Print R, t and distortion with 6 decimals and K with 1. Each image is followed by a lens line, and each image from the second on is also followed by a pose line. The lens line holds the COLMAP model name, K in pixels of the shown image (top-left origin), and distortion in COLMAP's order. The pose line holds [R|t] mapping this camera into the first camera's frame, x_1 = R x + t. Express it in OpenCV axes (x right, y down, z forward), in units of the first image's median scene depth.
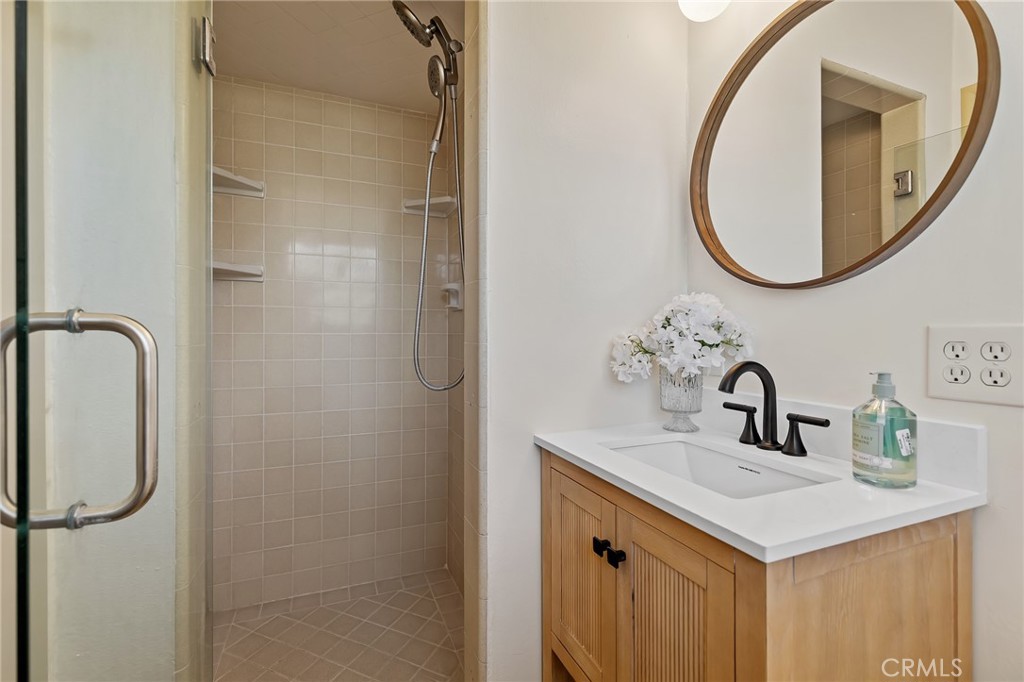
lens RADIAL K [[458.9, 0, 510.6], [0, 458.9, 335.6], [0, 0, 1]] dist [0.002340, -0.001042]
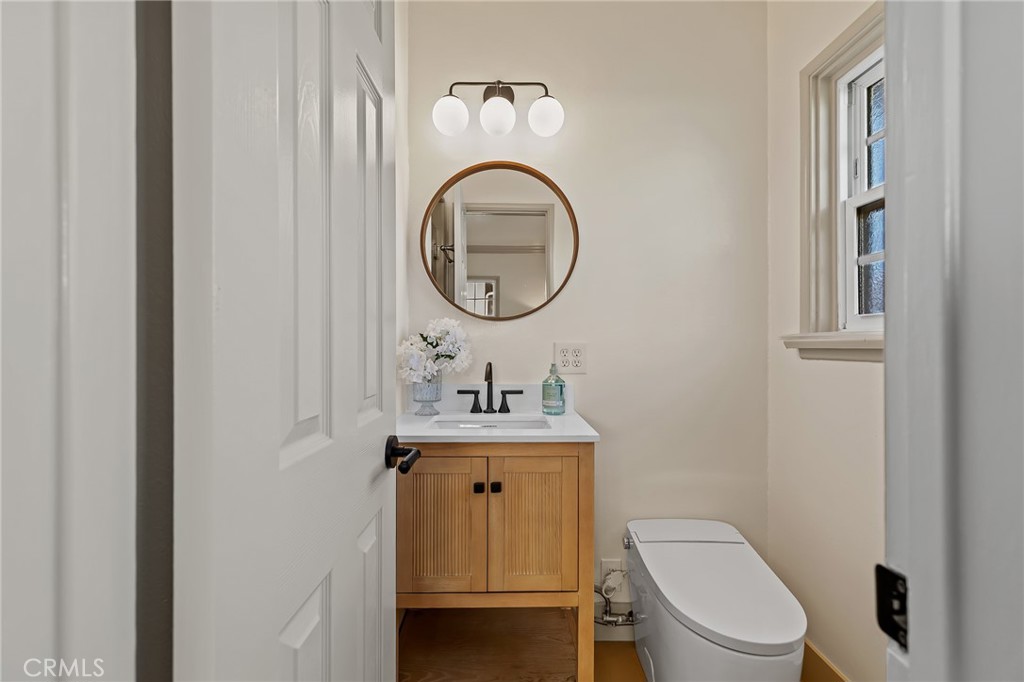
lens RADIAL K [[458.9, 0, 506.1], [0, 458.9, 343.9], [0, 0, 1]] dist [0.002340, -0.001042]
pose [[0.360327, 0.005428, 0.932810, -1.132019], [0.003587, 0.999968, -0.007204, 0.002195], [-0.932819, 0.005942, 0.360296, 0.364714]]
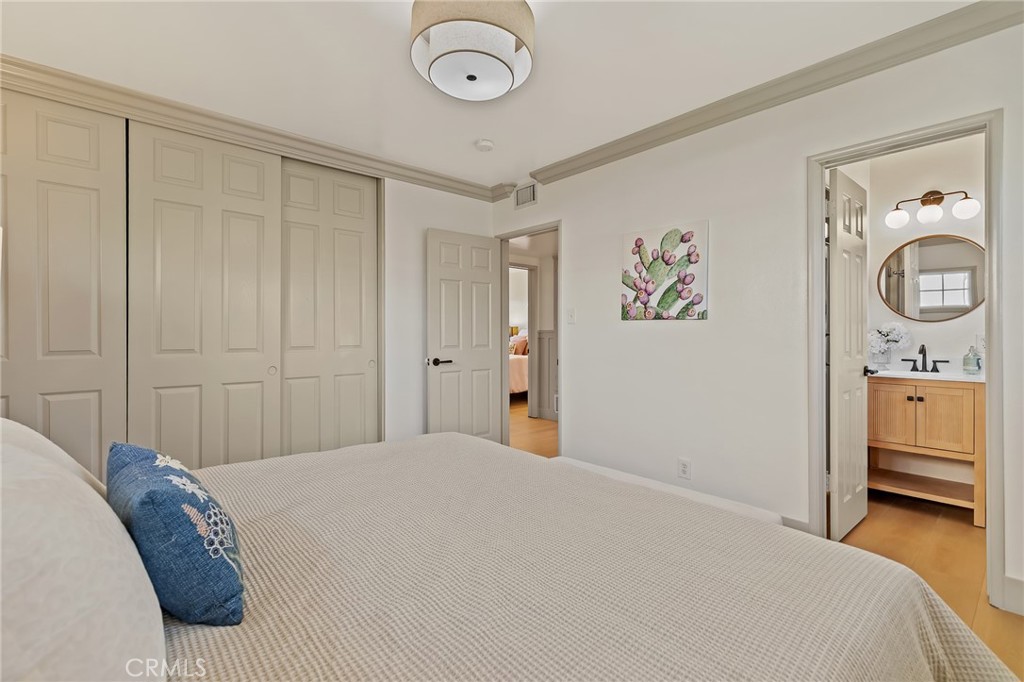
lens RADIAL K [[458.9, 0, 507.9], [0, 458.9, 339.1], [0, 0, 1]] dist [0.002340, -0.001042]
pose [[0.940785, 0.000306, 0.339005, -3.629540], [-0.000877, 0.999998, 0.001532, 0.018170], [-0.339004, -0.001738, 0.940783, -1.144765]]
